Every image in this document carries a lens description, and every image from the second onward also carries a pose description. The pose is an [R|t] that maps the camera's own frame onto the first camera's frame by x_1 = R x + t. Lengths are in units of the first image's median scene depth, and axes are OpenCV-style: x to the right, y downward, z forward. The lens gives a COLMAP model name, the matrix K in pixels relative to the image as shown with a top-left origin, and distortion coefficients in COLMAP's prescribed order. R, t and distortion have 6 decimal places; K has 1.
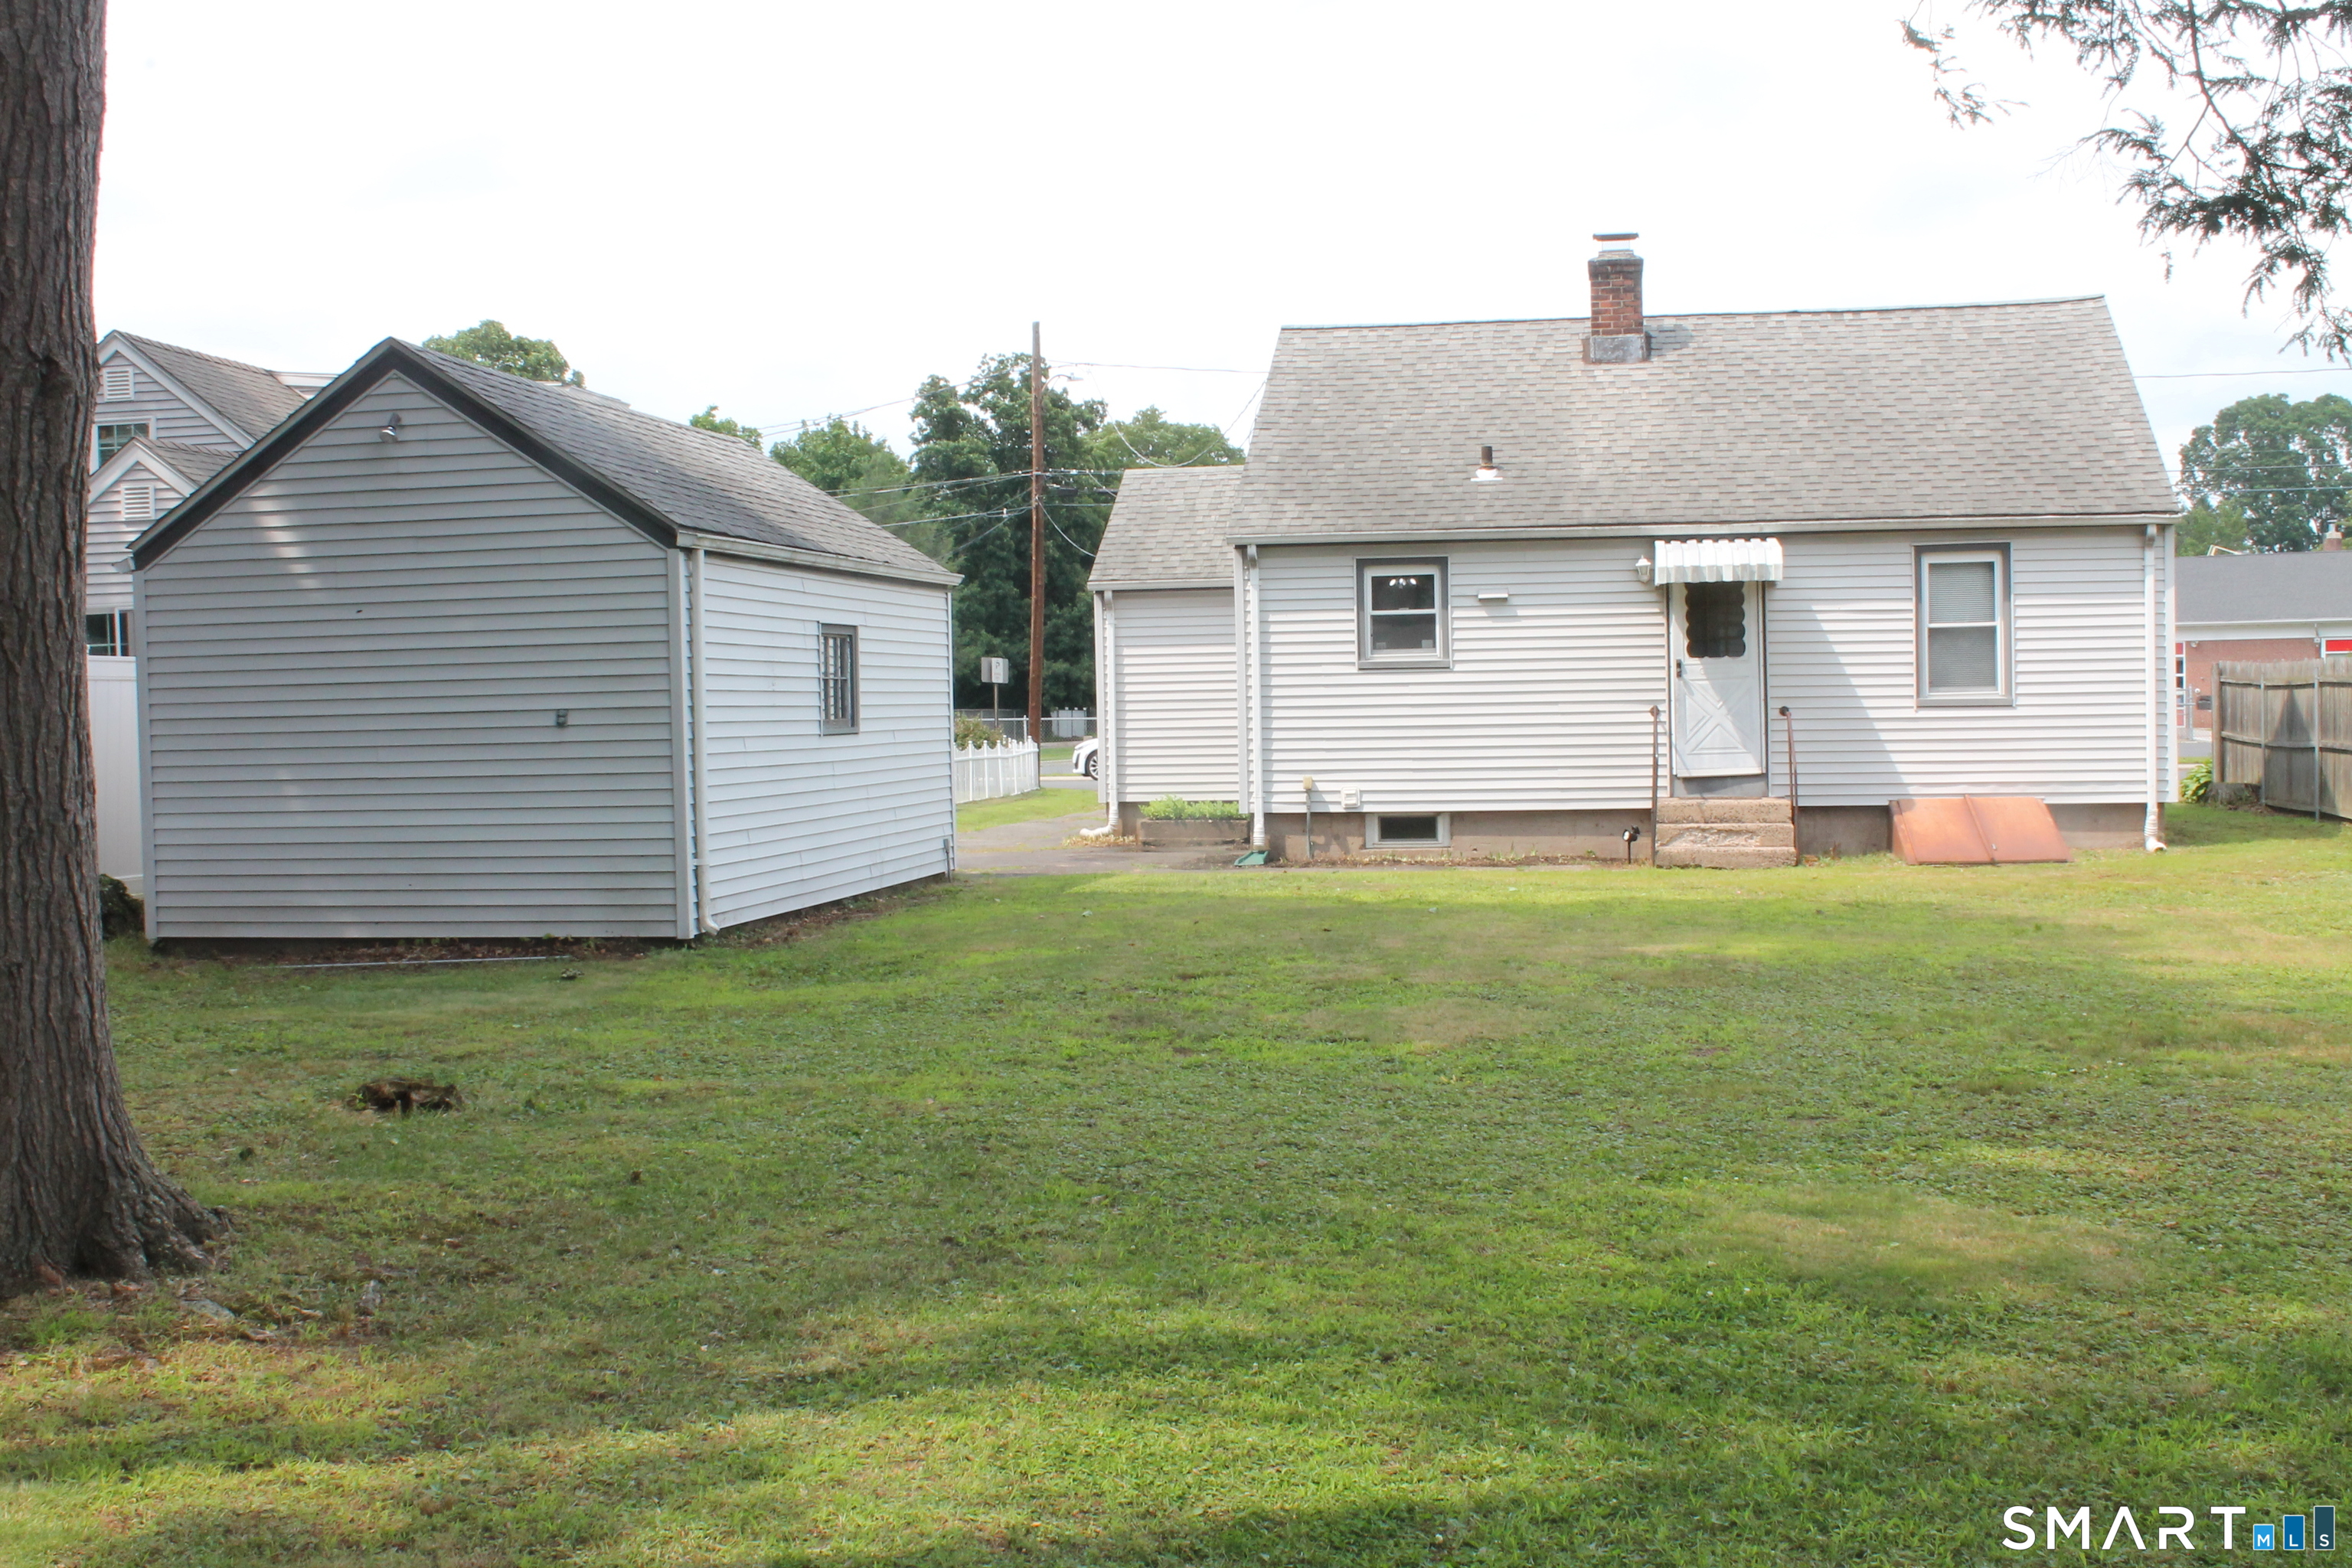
lens RADIAL K [[2483.3, 0, 1173.4], [0, 2483.3, 780.6], [0, 0, 1]] dist [0.000761, 0.000000]
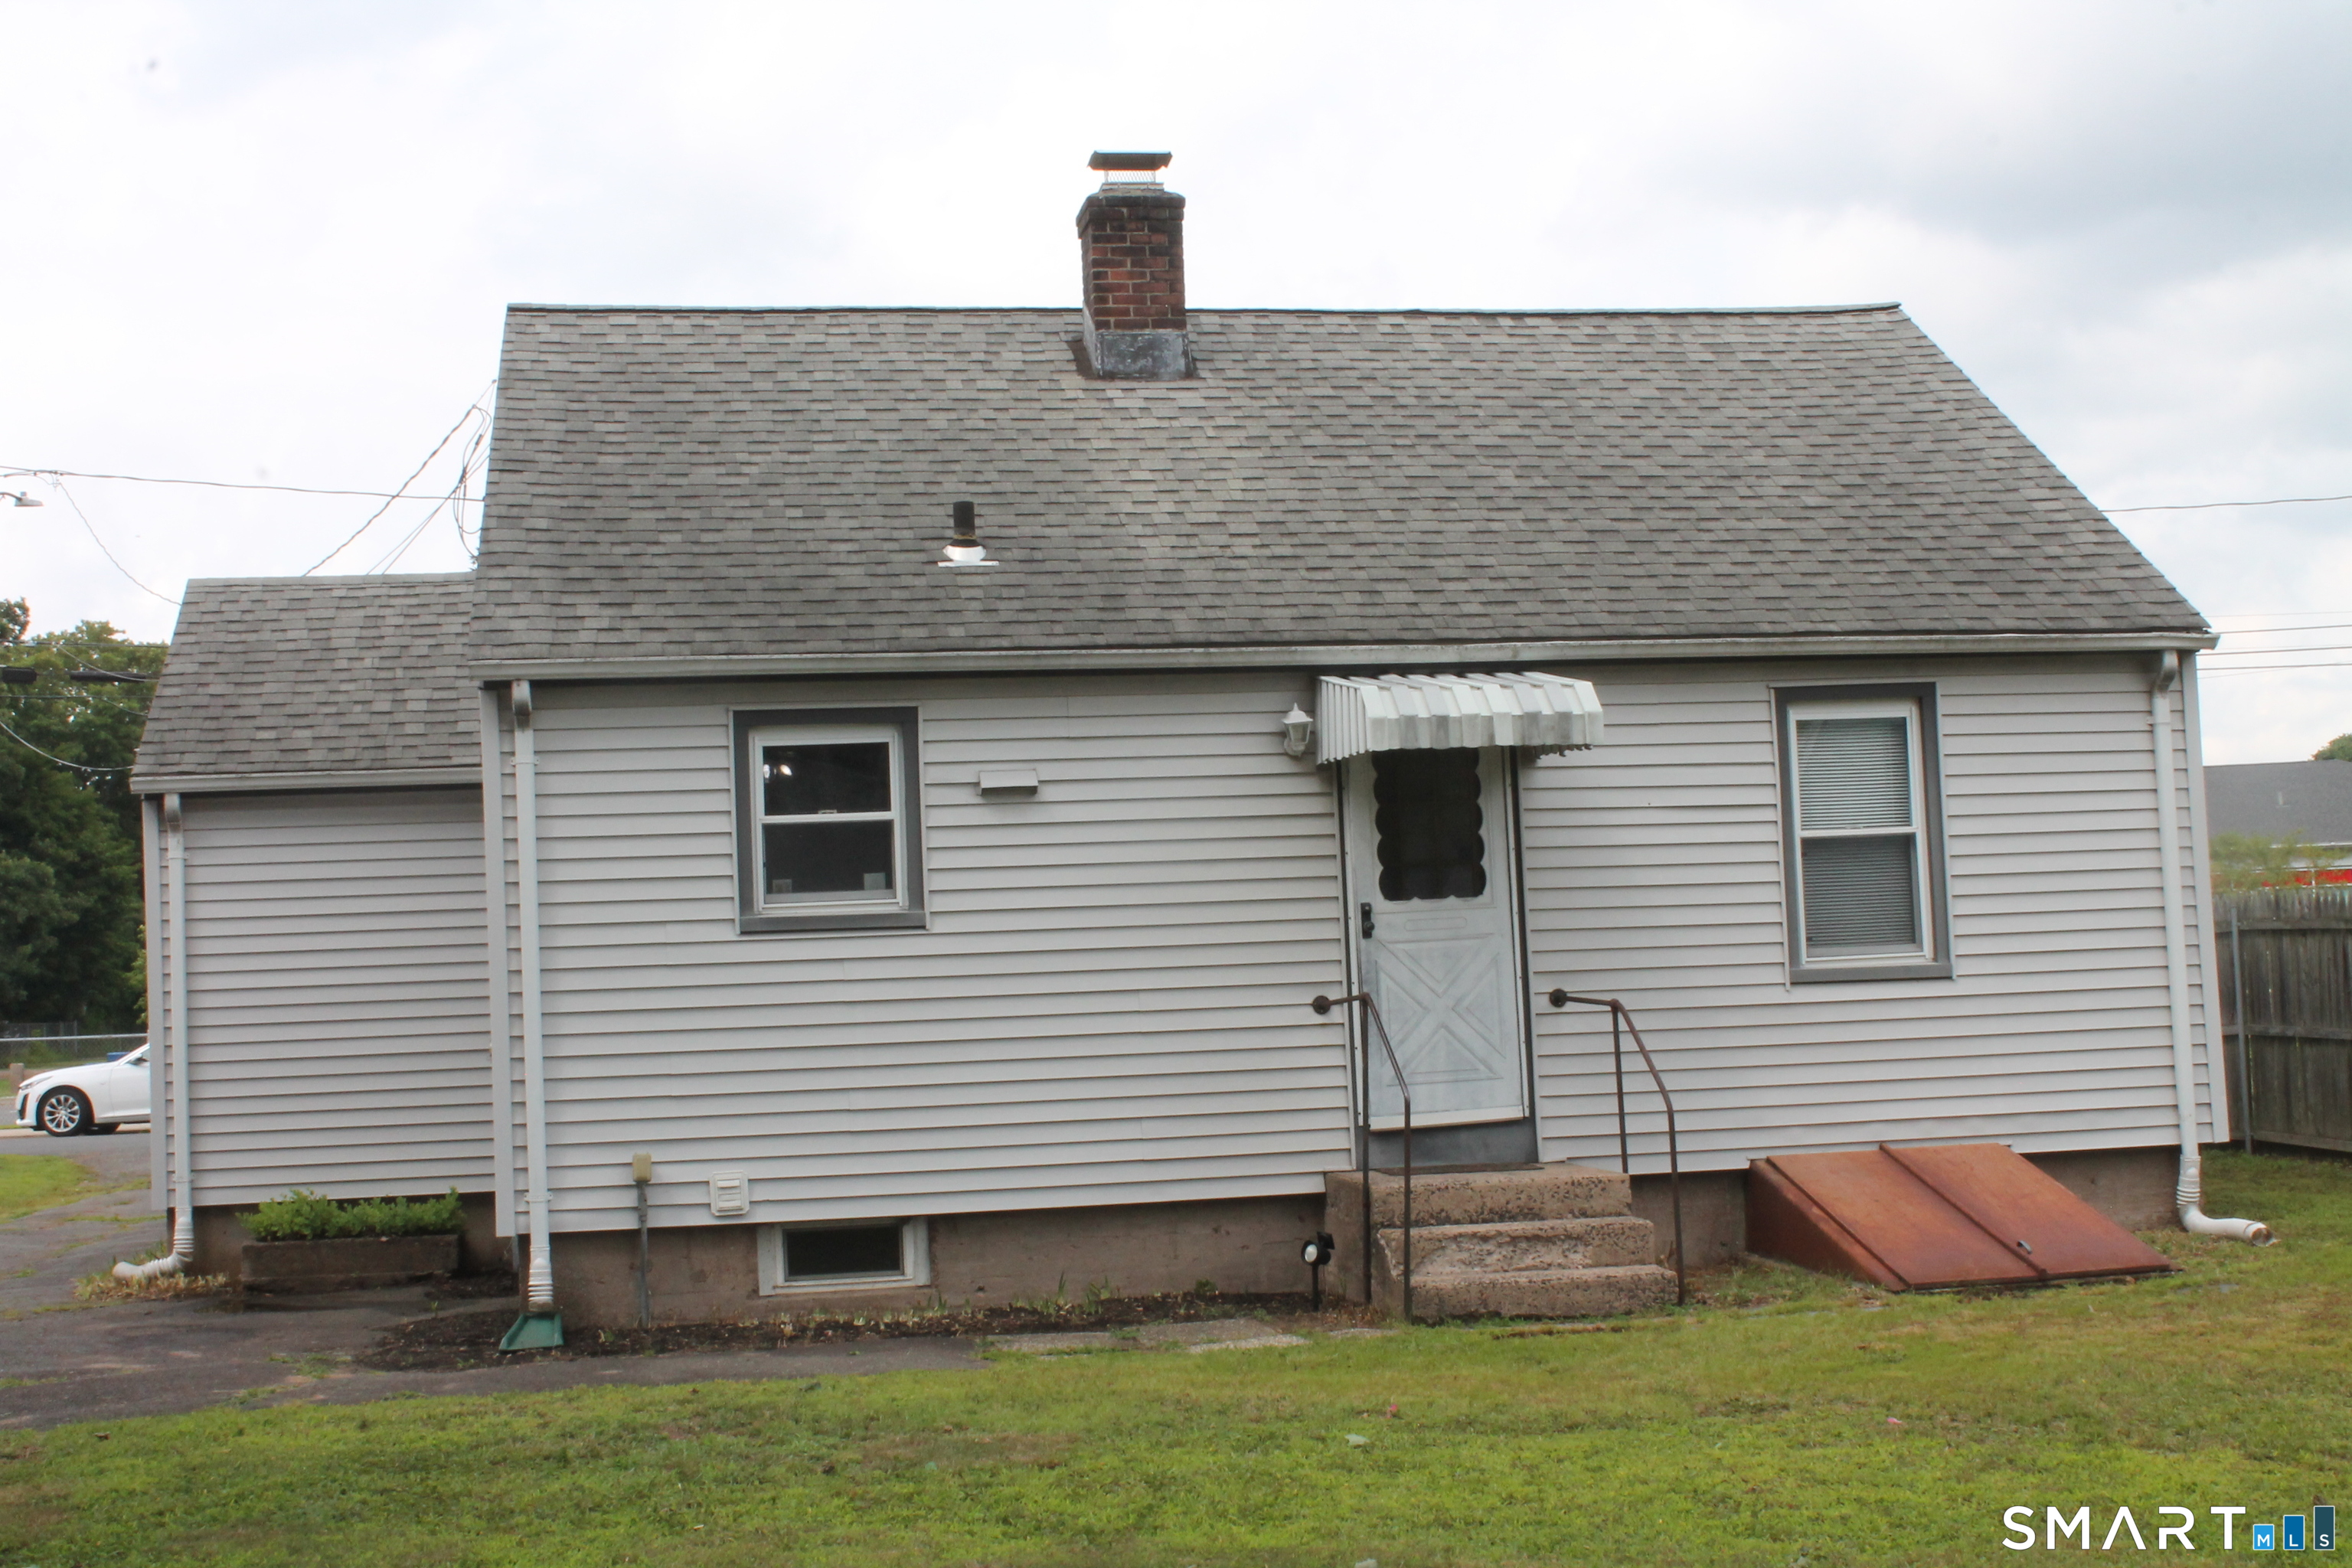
lens RADIAL K [[3078.0, 0, 1173.5], [0, 3078.0, 789.3], [0, 0, 1]] dist [-0.043000, 0.000000]
pose [[0.944448, -0.000679, 0.328662, -0.045339], [0.033346, 0.995036, -0.093766, -0.013049], [-0.326966, 0.099517, 0.939782, 0.393724]]
